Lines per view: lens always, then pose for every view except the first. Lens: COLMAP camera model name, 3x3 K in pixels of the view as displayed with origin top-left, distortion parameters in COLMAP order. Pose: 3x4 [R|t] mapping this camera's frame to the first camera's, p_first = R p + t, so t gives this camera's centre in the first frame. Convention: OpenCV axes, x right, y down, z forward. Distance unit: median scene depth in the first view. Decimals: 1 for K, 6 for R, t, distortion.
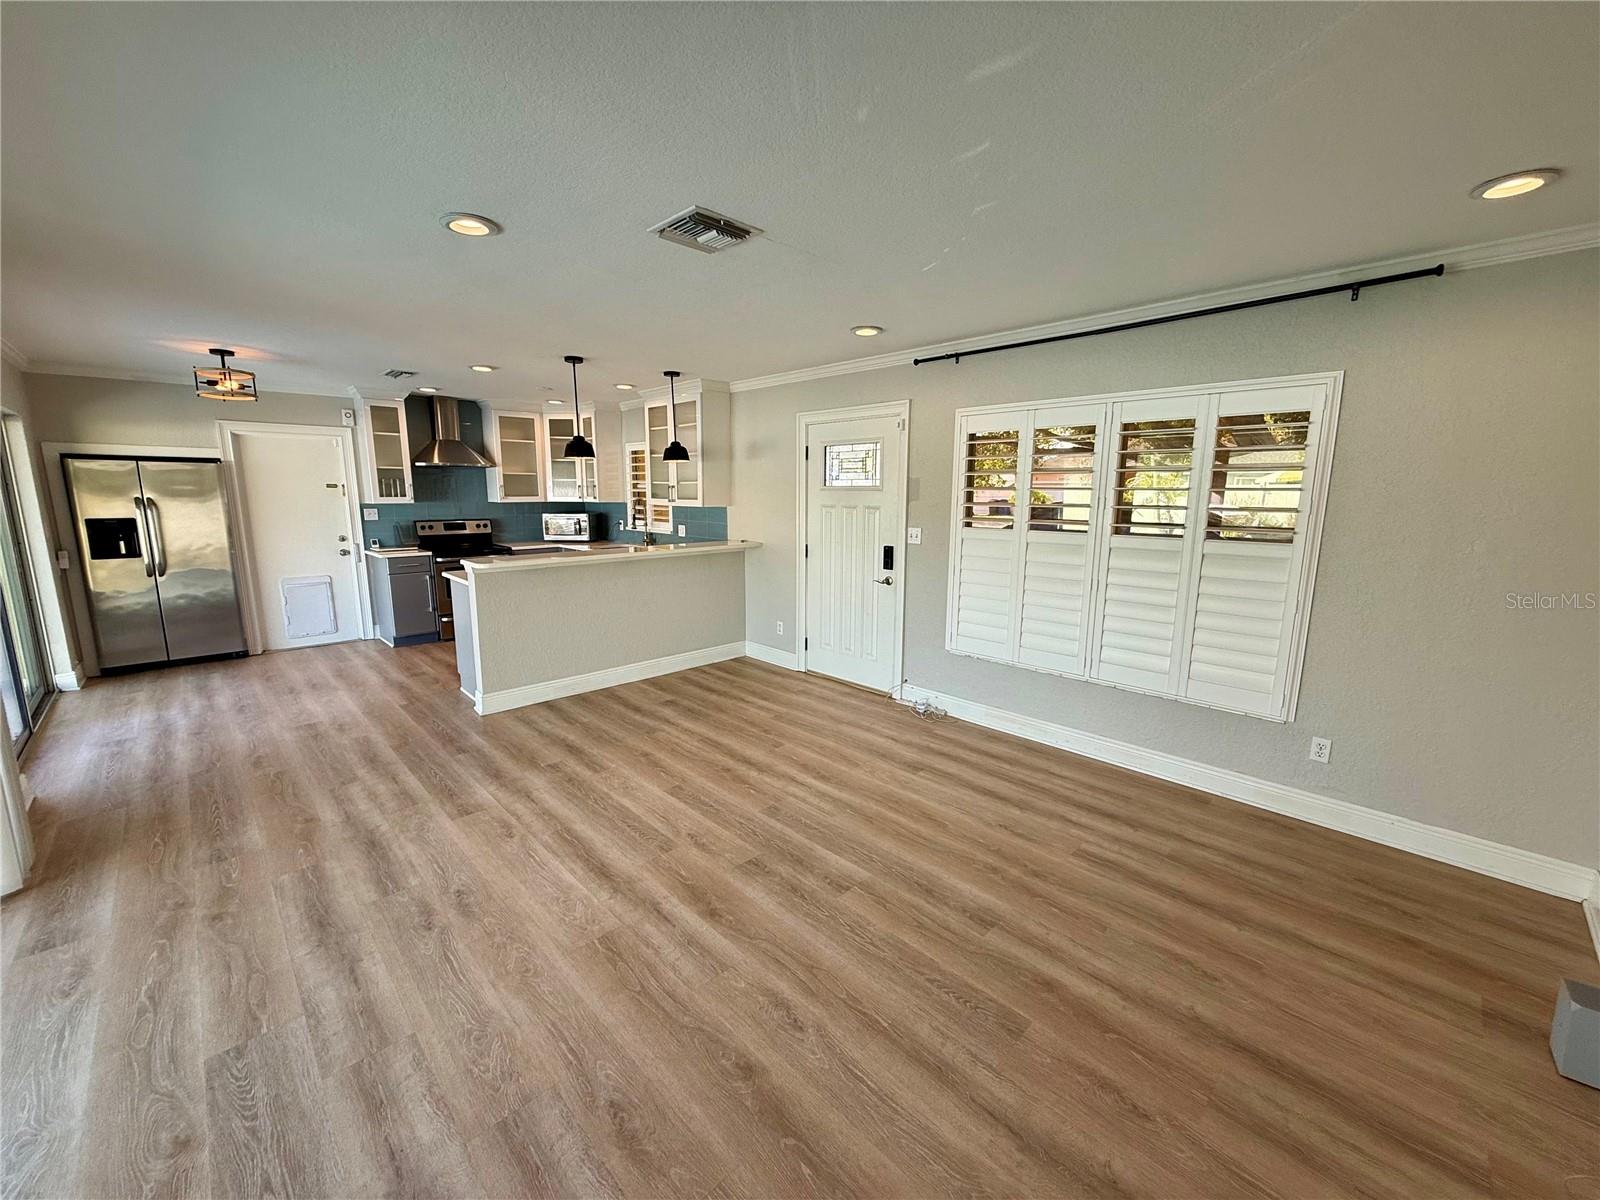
lens RADIAL K [[638.9, 0, 797.2], [0, 638.9, 602.7], [0, 0, 1]] dist [-0.001456, 0.000896]
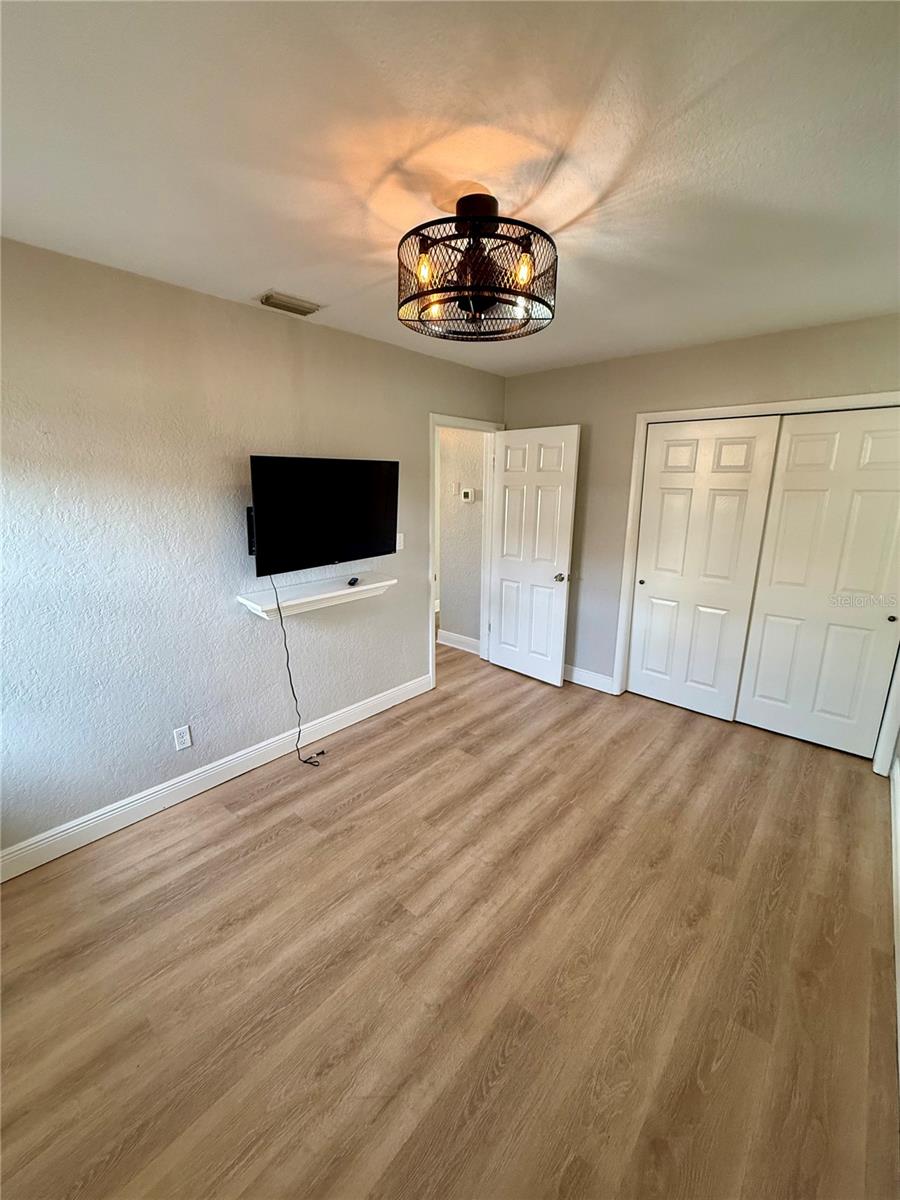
lens RADIAL K [[479.2, 0, 445.2], [0, 479.2, 582.9], [0, 0, 1]] dist [-0.001456, 0.000896]
pose [[0.071631, 0.213255, -0.974367, 0.588170], [-0.177894, 0.963946, 0.197896, -0.247770], [0.981439, 0.159158, 0.106985, 1.007761]]
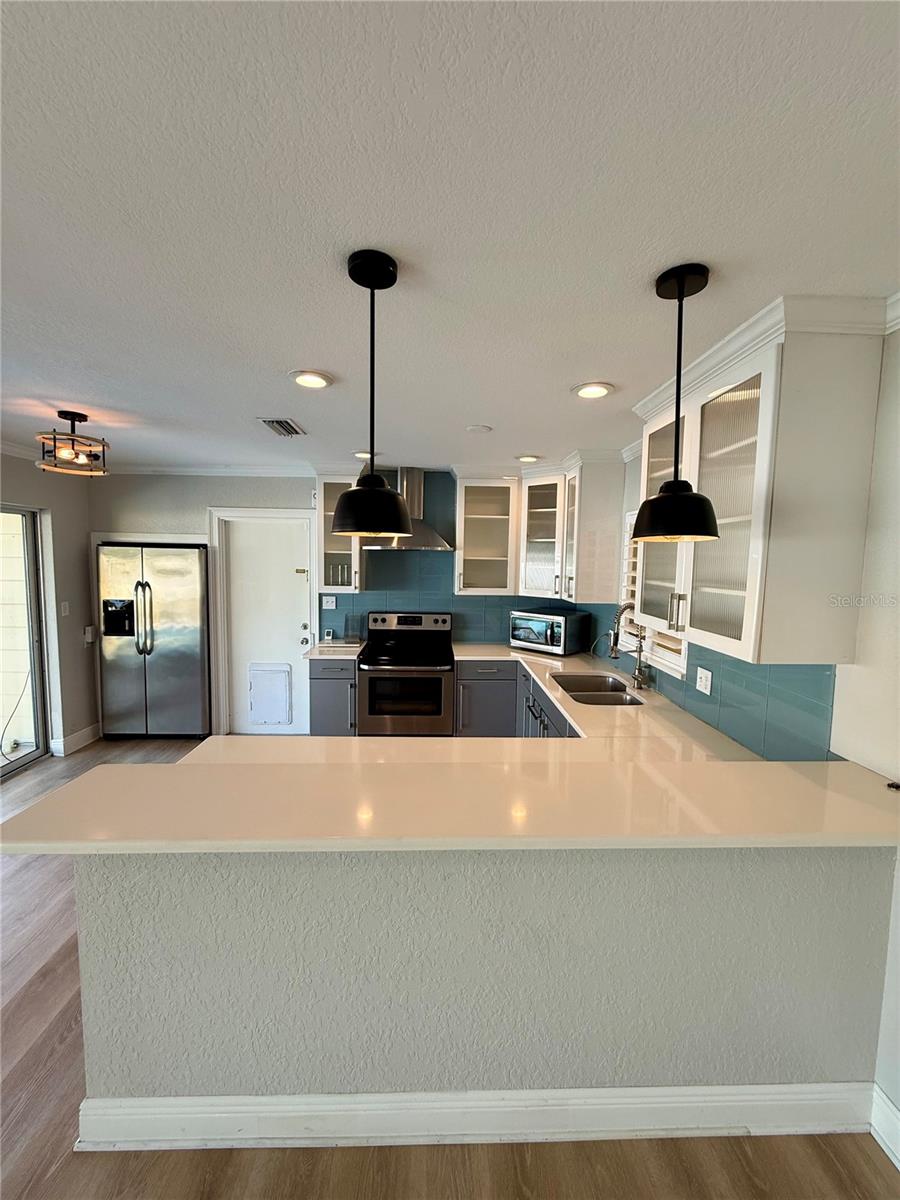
lens RADIAL K [[479.2, 0, 450.3], [0, 479.2, 599.4], [0, 0, 1]] dist [-0.001456, 0.000896]
pose [[0.741662, 0.066028, -0.667516, -0.029011], [-0.129925, 0.990438, -0.046386, -0.044720], [0.658070, 0.121130, 0.743149, 0.203268]]
